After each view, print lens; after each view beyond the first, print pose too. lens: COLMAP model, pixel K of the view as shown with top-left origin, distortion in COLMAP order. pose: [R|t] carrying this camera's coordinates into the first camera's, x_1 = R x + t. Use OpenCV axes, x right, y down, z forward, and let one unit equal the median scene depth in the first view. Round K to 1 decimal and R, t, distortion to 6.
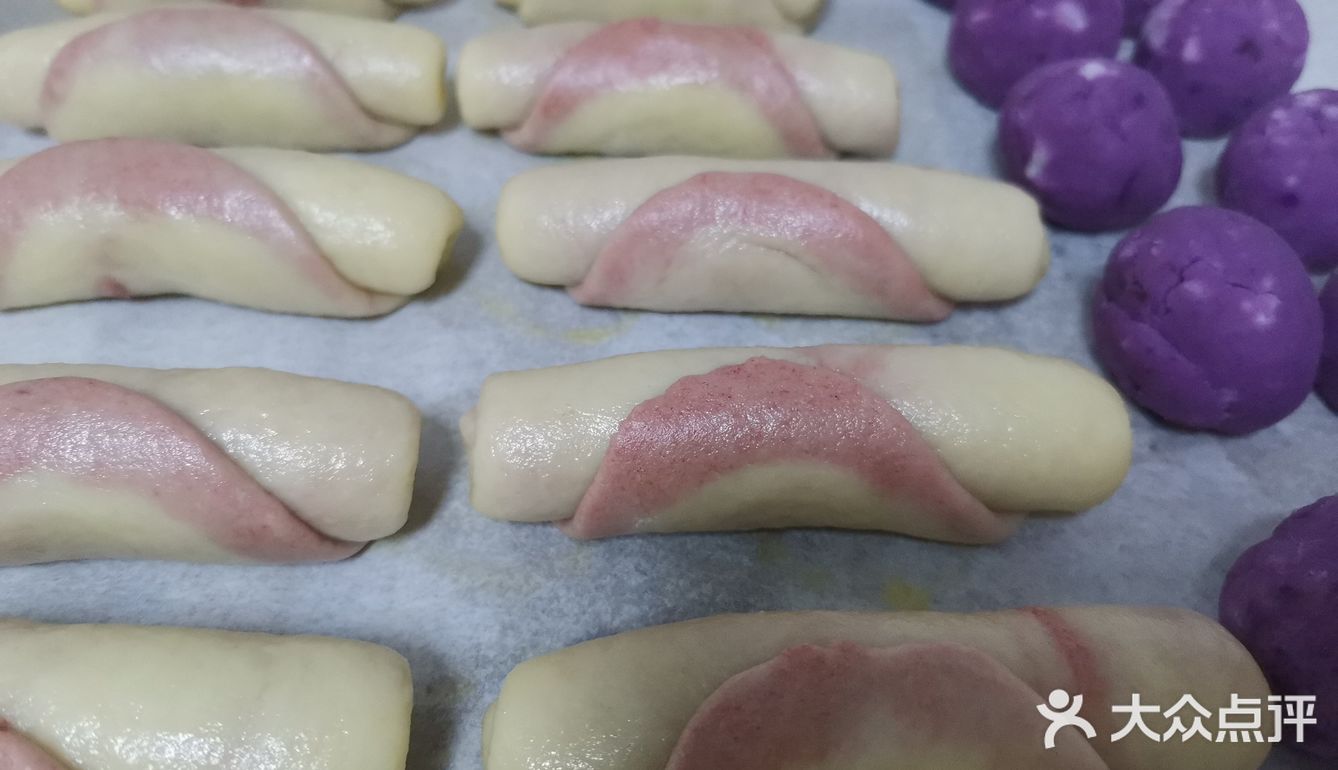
lens RADIAL K [[1017.1, 0, 669.0], [0, 1017.1, 385.0], [0, 0, 1]] dist [0.062288, -0.118925]
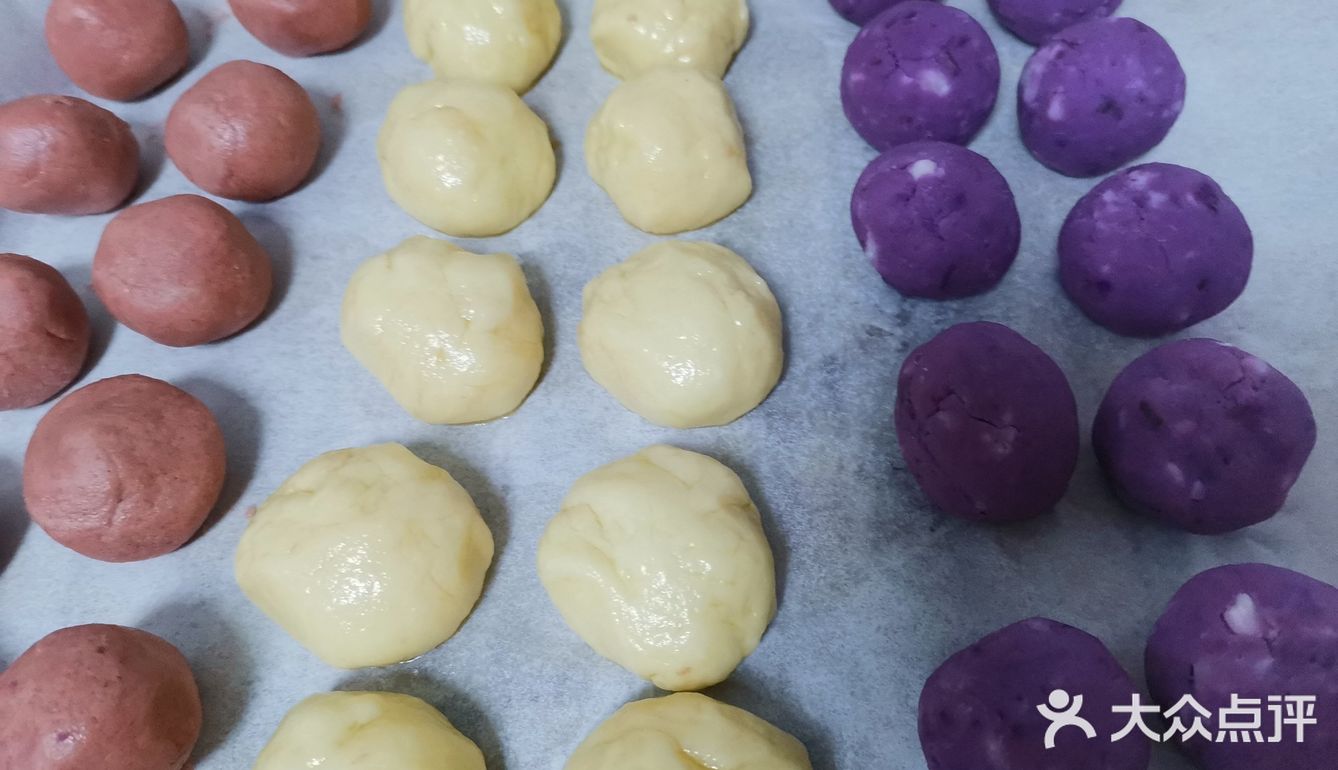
lens RADIAL K [[1017.1, 0, 669.0], [0, 1017.1, 385.0], [0, 0, 1]] dist [0.062288, -0.118925]
pose [[0.993811, -0.007026, -0.110860, 0.325545], [0.026912, 0.983496, 0.178919, -0.347599], [0.107773, -0.180796, 0.977598, -0.165833]]
